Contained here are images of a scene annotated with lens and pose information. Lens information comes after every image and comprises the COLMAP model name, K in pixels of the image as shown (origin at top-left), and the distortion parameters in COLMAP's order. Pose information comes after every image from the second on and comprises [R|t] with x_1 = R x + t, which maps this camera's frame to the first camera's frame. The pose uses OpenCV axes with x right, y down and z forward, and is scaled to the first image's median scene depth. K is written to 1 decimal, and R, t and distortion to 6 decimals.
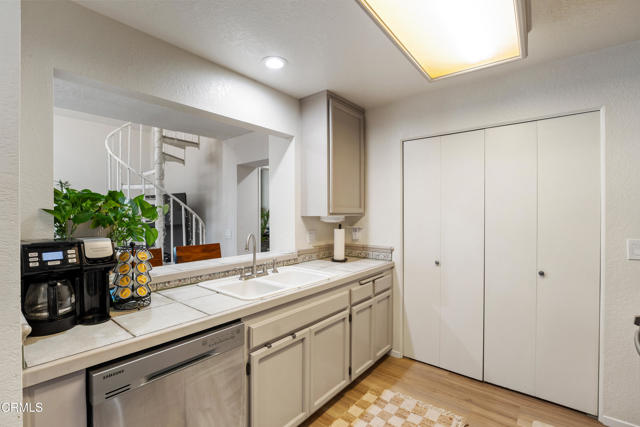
lens RADIAL K [[293.6, 0, 318.2], [0, 293.6, 214.3], [0, 0, 1]] dist [-0.014362, 0.001349]
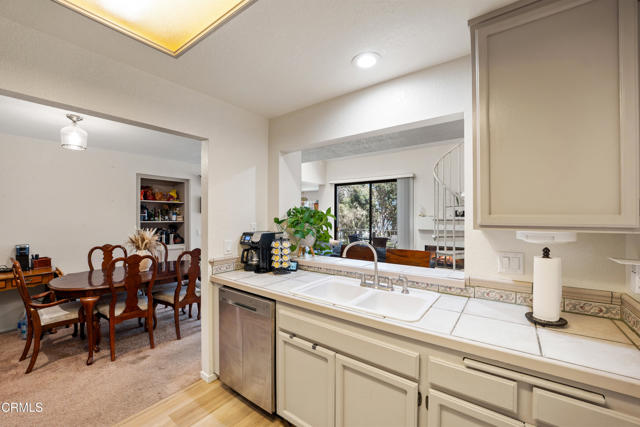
lens RADIAL K [[263.2, 0, 320.8], [0, 263.2, 214.1], [0, 0, 1]] dist [-0.011521, -0.000172]
pose [[0.037841, -0.000212, -0.999284, 0.609412], [-0.004027, 0.999992, -0.000365, -0.025684], [0.999276, 0.004038, 0.037840, 0.744477]]
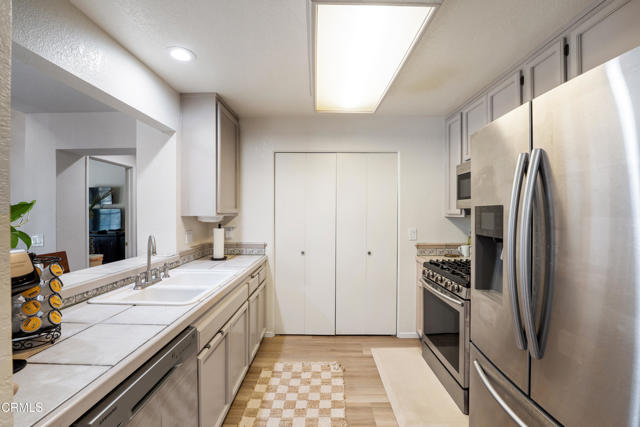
lens RADIAL K [[274.0, 0, 319.1], [0, 274.0, 215.2], [0, 0, 1]] dist [-0.017043, 0.001057]
pose [[0.783333, 0.000610, 0.621602, -0.309253], [-0.001889, 0.999997, 0.001399, 0.001643], [-0.621599, -0.002270, 0.783332, 0.030903]]
